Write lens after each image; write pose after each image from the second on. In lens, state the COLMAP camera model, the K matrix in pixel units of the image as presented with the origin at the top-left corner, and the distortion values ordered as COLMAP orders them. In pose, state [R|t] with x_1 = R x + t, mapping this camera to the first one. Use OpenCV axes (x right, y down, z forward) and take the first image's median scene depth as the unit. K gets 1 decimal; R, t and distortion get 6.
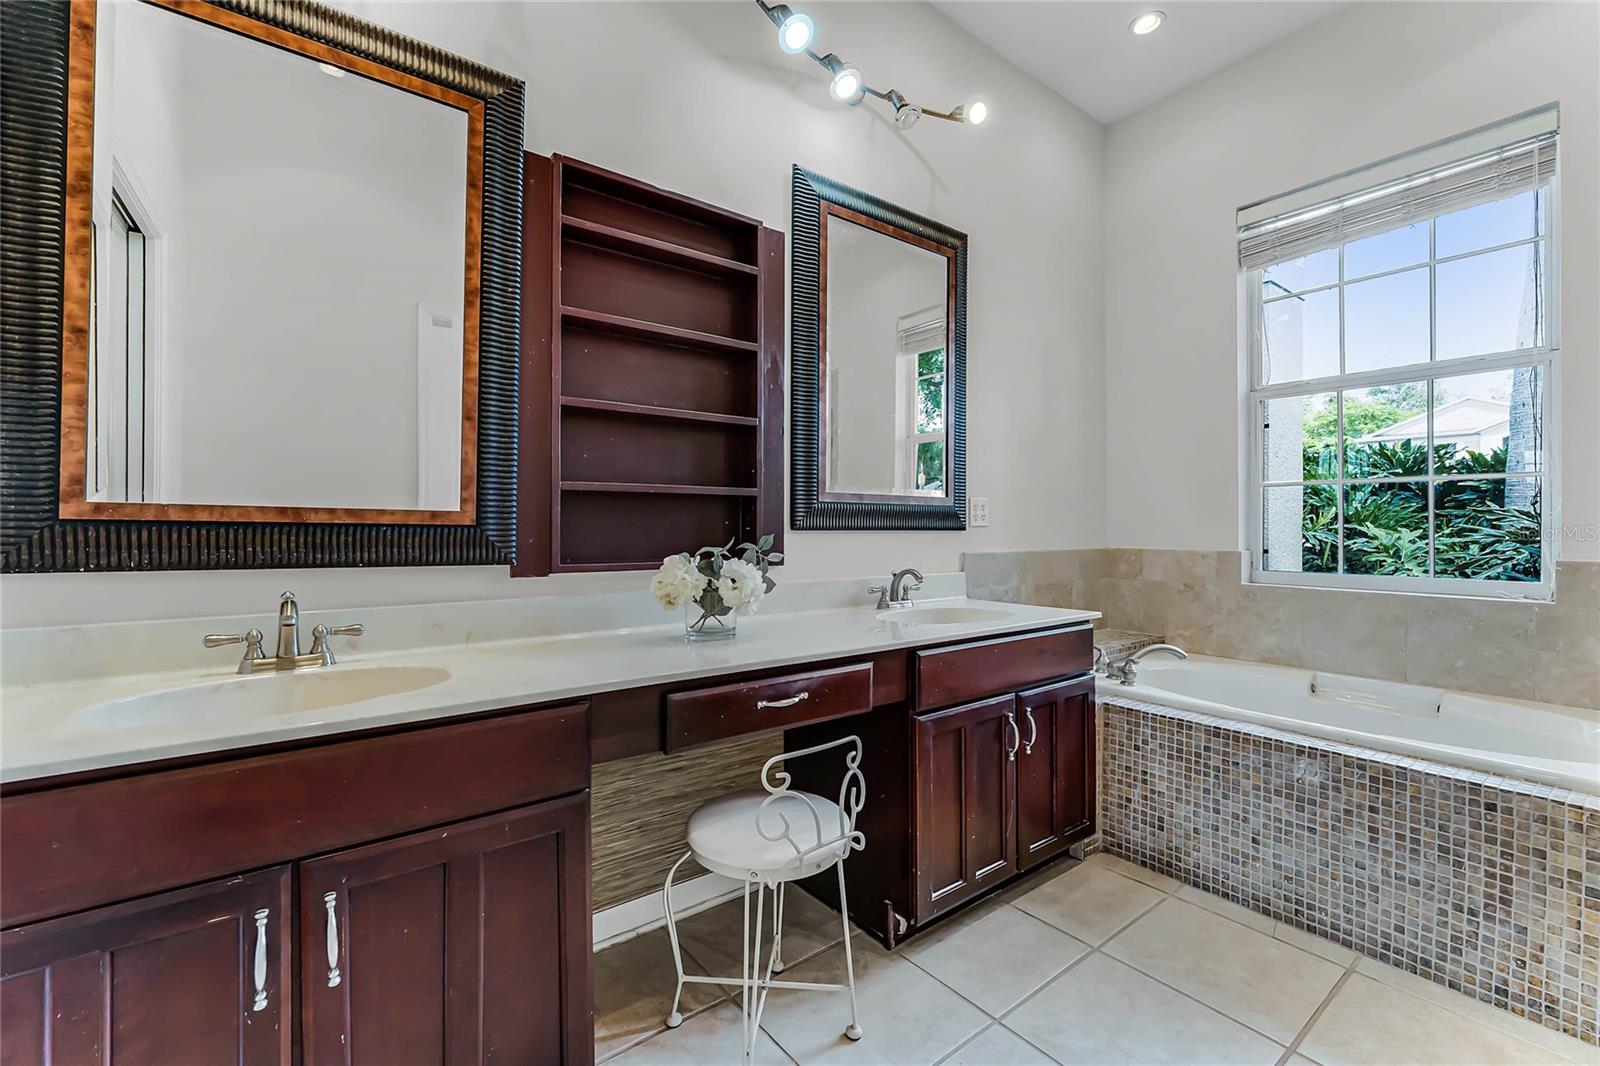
lens RADIAL K [[690.0, 0, 800.9], [0, 690.0, 527.1], [0, 0, 1]] dist [-0.000180, 0.000209]
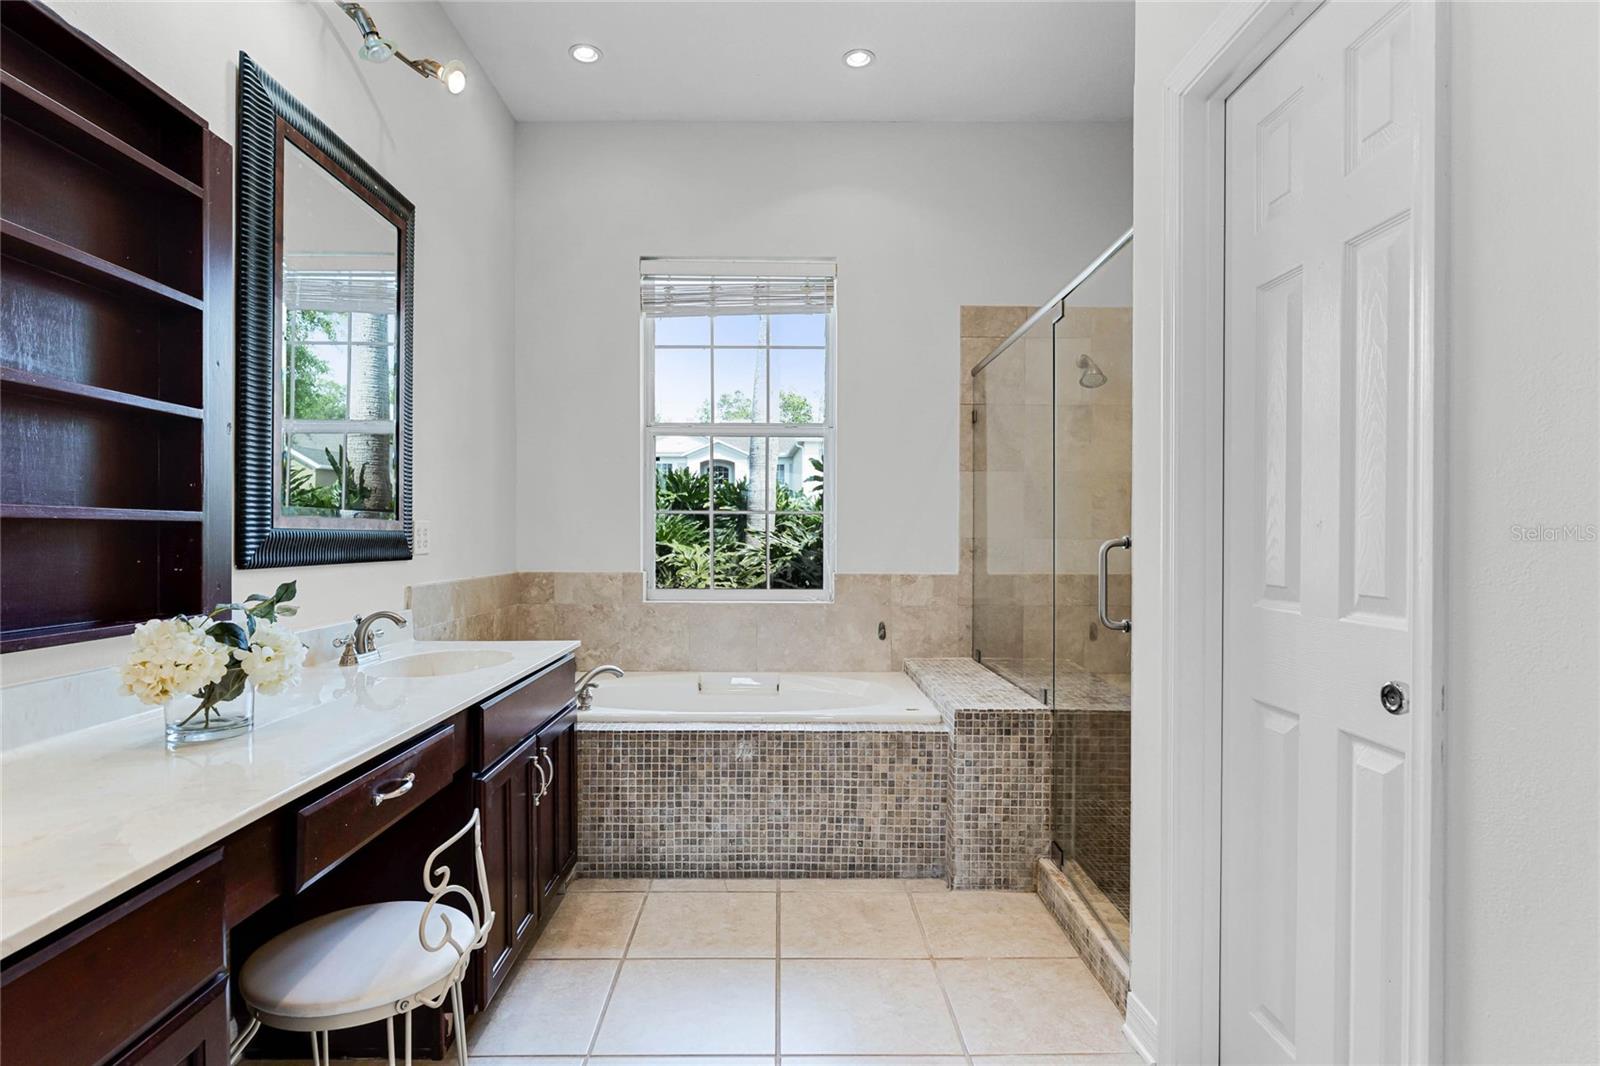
lens RADIAL K [[845.1, 0, 802.5], [0, 845.1, 536.3], [0, 0, 1]] dist [0.005161, -0.000211]
pose [[0.577056, -0.000719, 0.816705, -0.399273], [-0.004500, 0.999982, 0.004059, -0.036510], [-0.816693, -0.006017, 0.577042, 0.026034]]
